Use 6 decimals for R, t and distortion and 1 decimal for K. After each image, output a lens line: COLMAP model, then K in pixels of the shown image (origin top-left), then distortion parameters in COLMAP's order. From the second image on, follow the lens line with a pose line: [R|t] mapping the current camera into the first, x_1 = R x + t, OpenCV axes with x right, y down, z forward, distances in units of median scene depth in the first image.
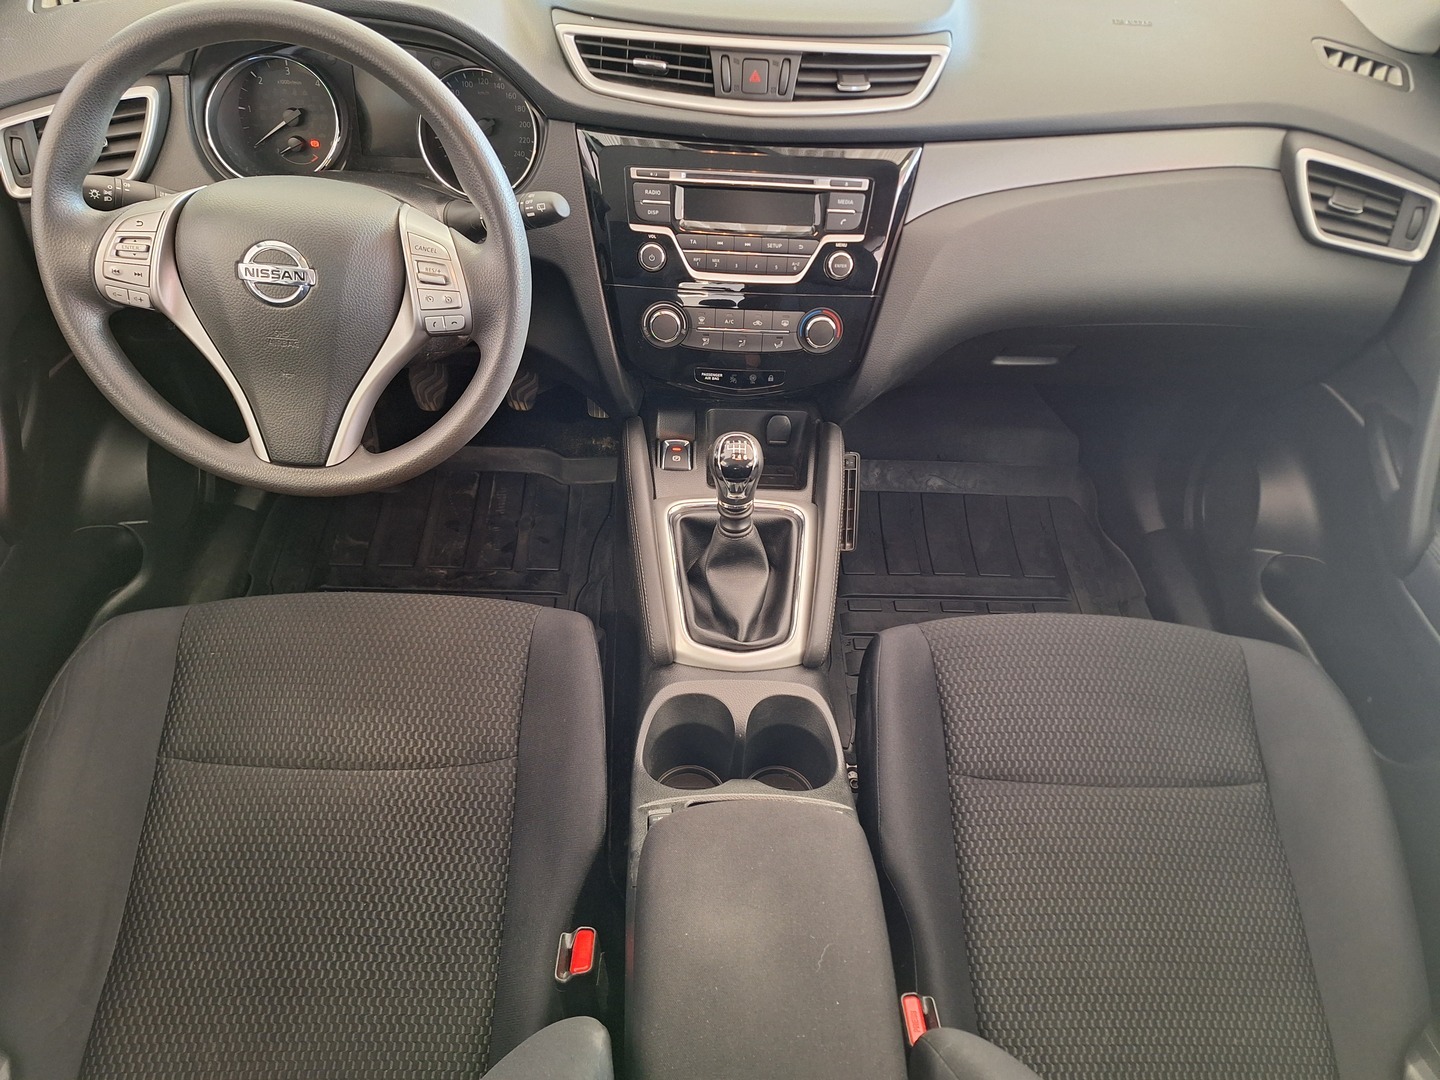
lens RADIAL K [[973.2, 0, 735.7], [0, 973.2, 551.5], [0, 0, 1]] dist [0.053515, -0.067230]
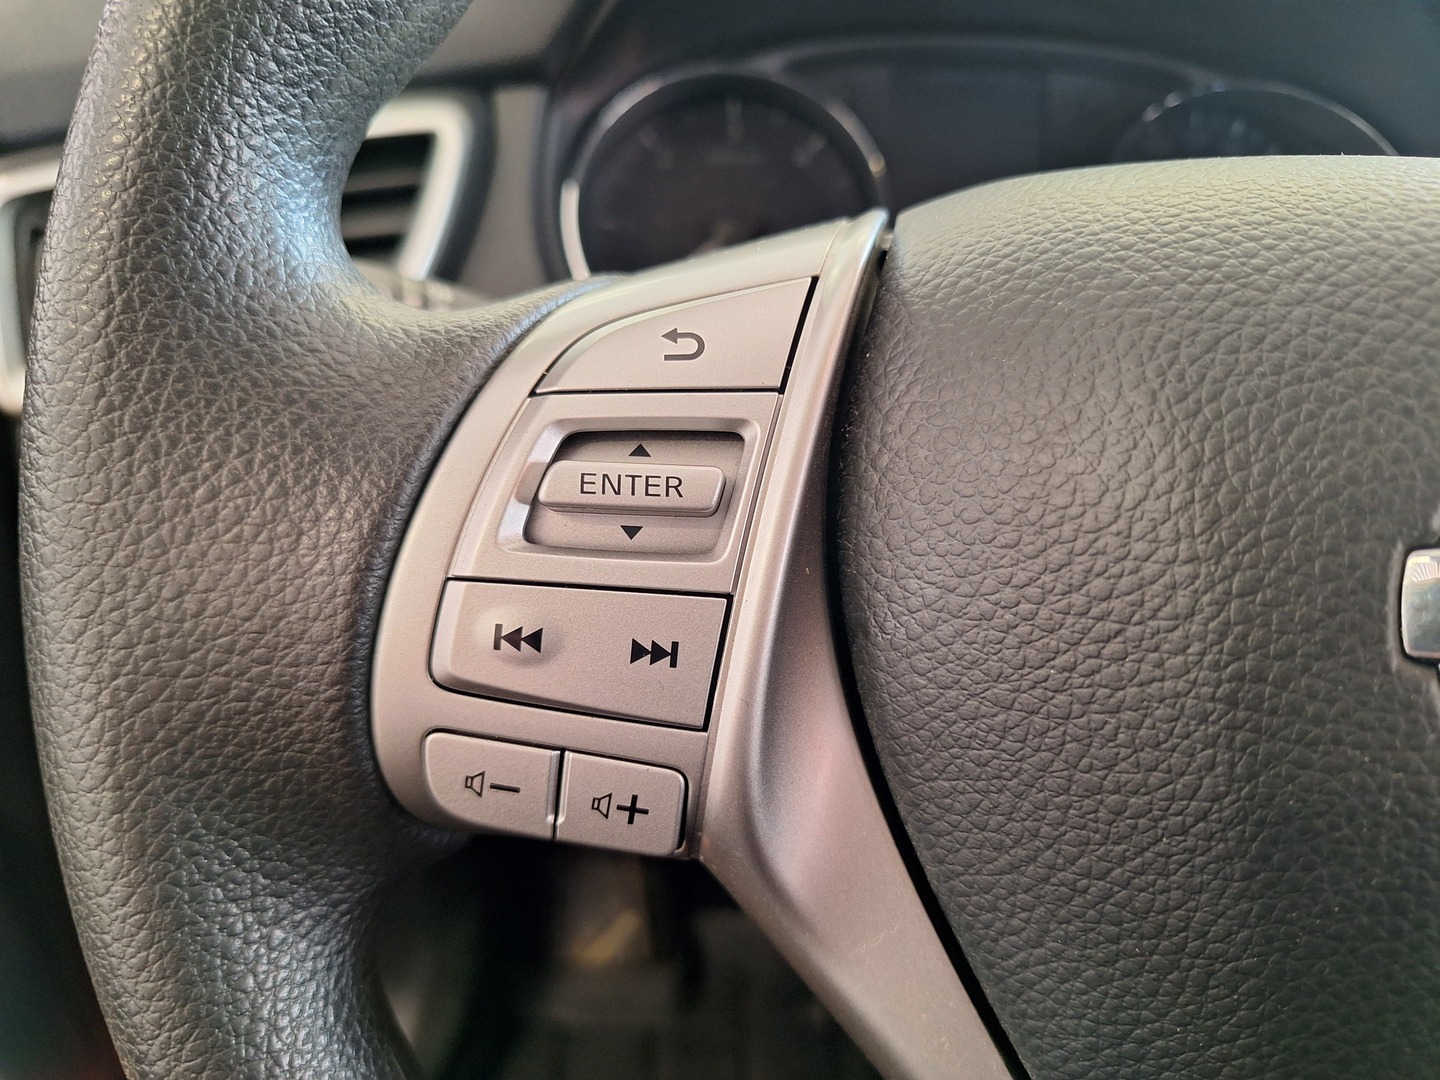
lens RADIAL K [[1035.9, 0, 734.7], [0, 1035.9, 545.1], [0, 0, 1]] dist [-0.025622, -0.012389]
pose [[0.998879, -0.044402, -0.016390, -0.506669], [0.036906, 0.947494, -0.317637, -0.210766], [0.029633, 0.316677, 0.948071, 0.721293]]
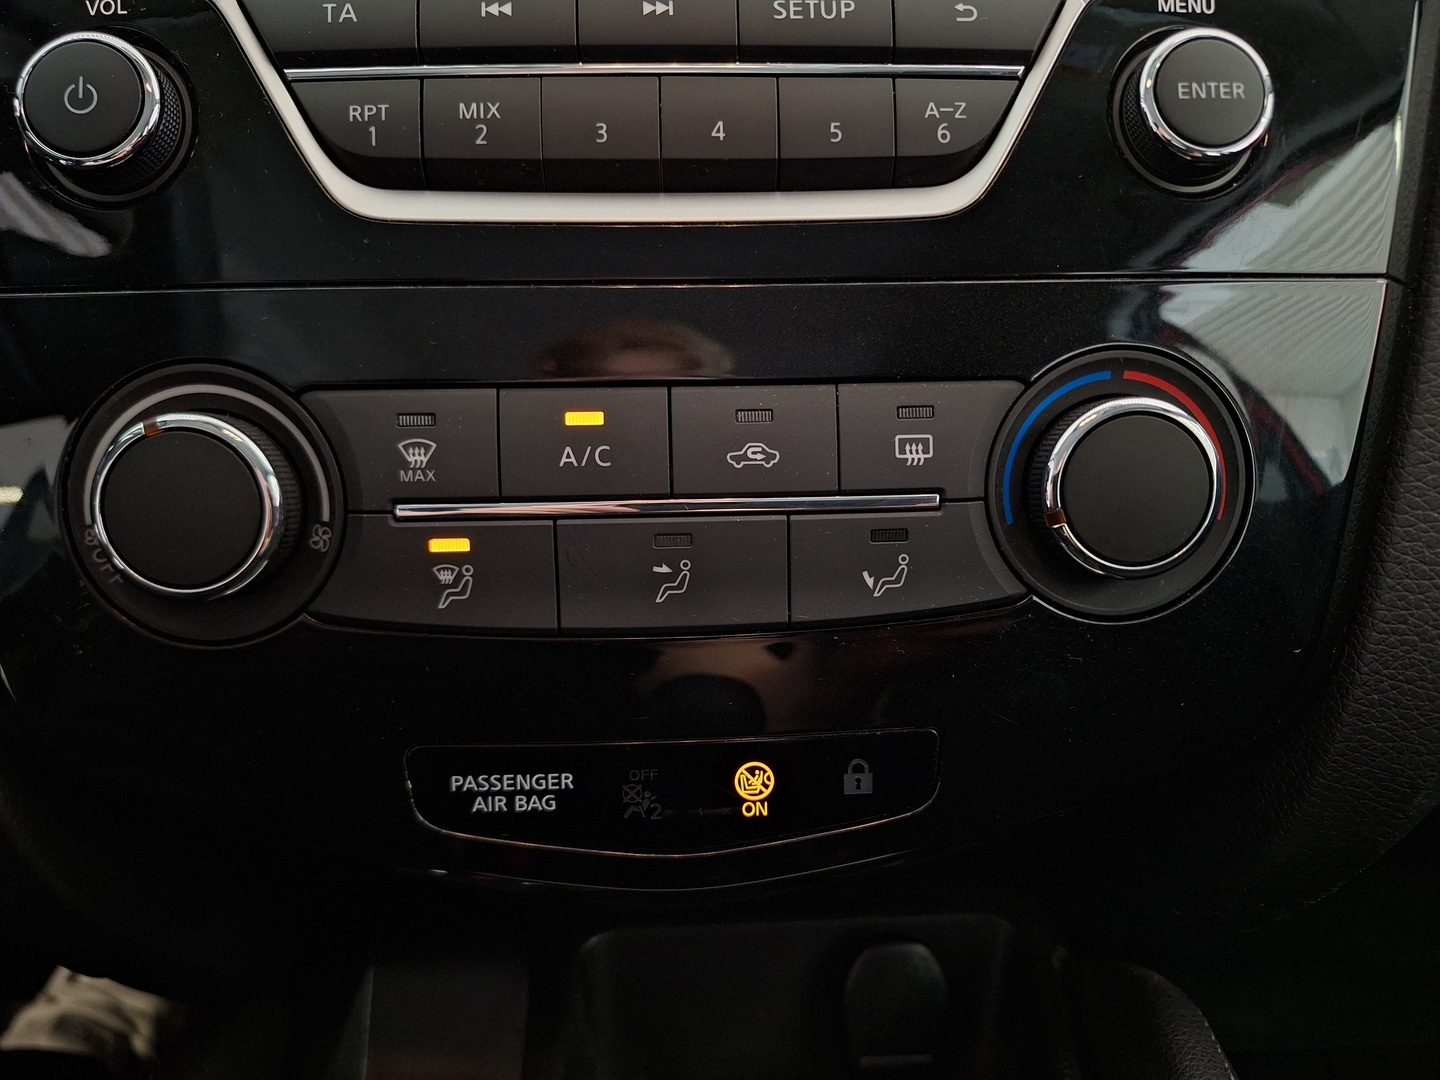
lens RADIAL K [[973.2, 0, 736.9], [0, 973.2, 549.9], [0, 0, 1]] dist [0.053515, -0.067230]
pose [[0.997104, -0.074964, -0.012777, 0.022736], [0.063492, 0.913134, -0.402684, -0.168108], [0.041854, 0.400707, 0.915250, 0.947280]]
